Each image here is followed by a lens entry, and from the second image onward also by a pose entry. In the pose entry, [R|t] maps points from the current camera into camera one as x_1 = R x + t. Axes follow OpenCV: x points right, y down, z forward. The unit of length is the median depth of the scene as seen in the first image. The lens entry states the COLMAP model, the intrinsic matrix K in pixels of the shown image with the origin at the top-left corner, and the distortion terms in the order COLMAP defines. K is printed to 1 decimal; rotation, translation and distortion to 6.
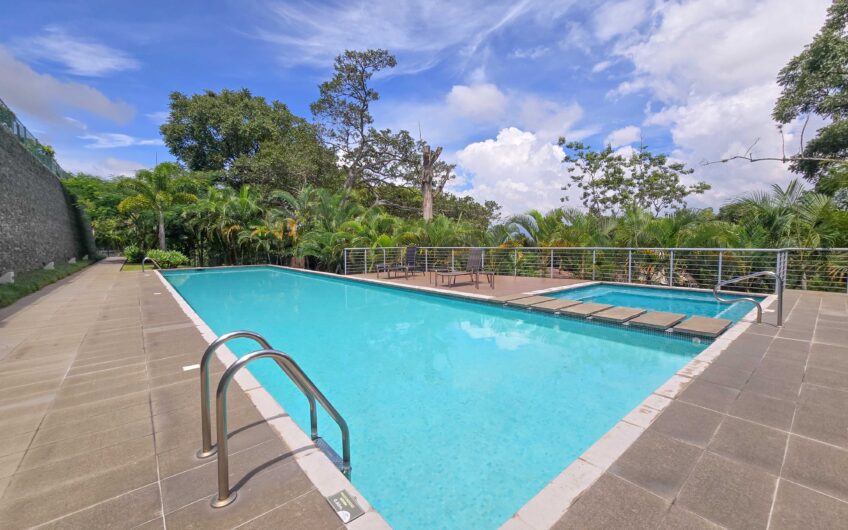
lens RADIAL K [[346.6, 0, 428.9], [0, 346.6, 264.5], [0, 0, 1]] dist [-0.002139, -0.000238]
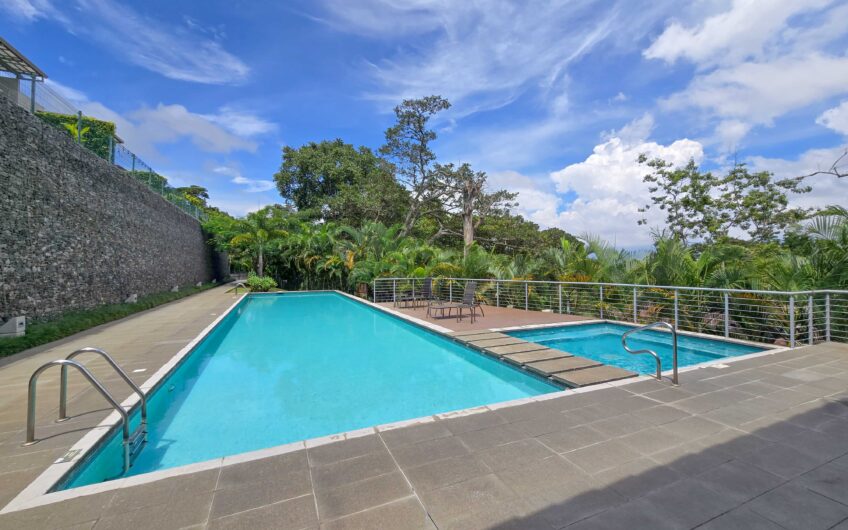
lens RADIAL K [[347.3, 0, 427.6], [0, 347.3, 262.9], [0, 0, 1]] dist [-0.003613, 0.000319]
pose [[0.957349, 0.000001, -0.288934, 0.144365], [-0.021265, 0.997288, -0.070457, -0.012769], [0.288150, 0.073596, 0.954753, -0.014143]]
